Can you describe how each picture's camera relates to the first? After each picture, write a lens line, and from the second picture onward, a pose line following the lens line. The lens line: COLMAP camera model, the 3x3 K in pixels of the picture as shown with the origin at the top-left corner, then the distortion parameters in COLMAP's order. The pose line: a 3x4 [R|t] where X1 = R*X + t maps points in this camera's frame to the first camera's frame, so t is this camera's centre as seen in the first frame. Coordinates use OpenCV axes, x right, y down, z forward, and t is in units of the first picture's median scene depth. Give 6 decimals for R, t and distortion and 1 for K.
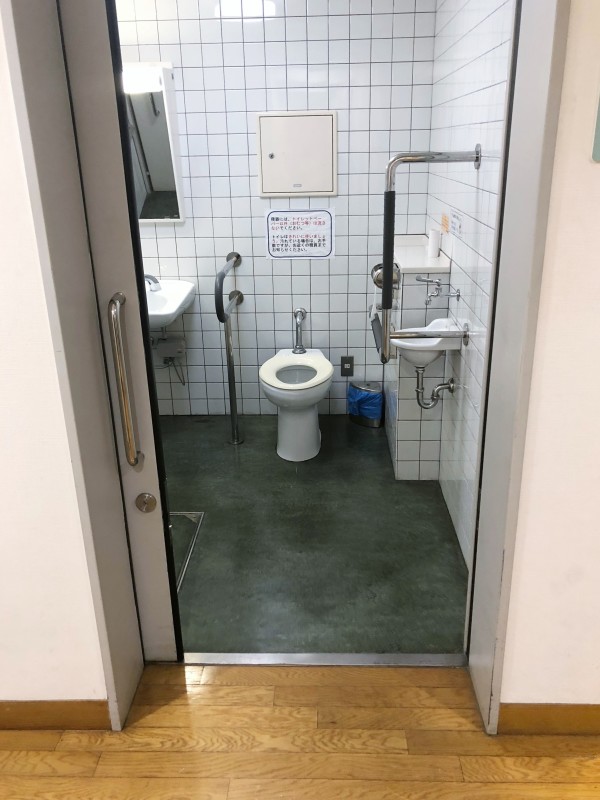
lens RADIAL K [[671.7, 0, 305.1], [0, 671.7, 403.6], [0, 0, 1]] dist [0.032995, -0.009696]
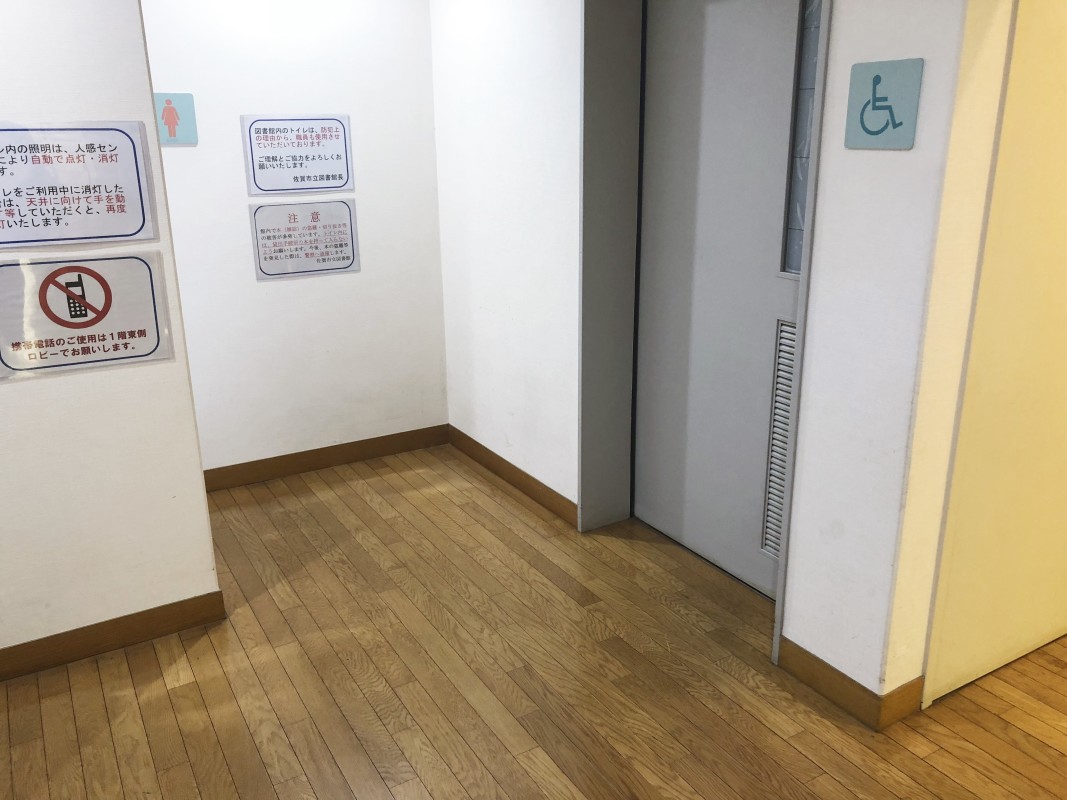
lens RADIAL K [[895.8, 0, 534.6], [0, 895.8, 400.0], [0, 0, 1]] dist [0.032995, -0.009696]
pose [[0.538556, 0.264287, -0.800069, 1.116728], [-0.300368, 0.947371, 0.110757, 0.043518], [0.787234, 0.180667, 0.589596, -0.230123]]
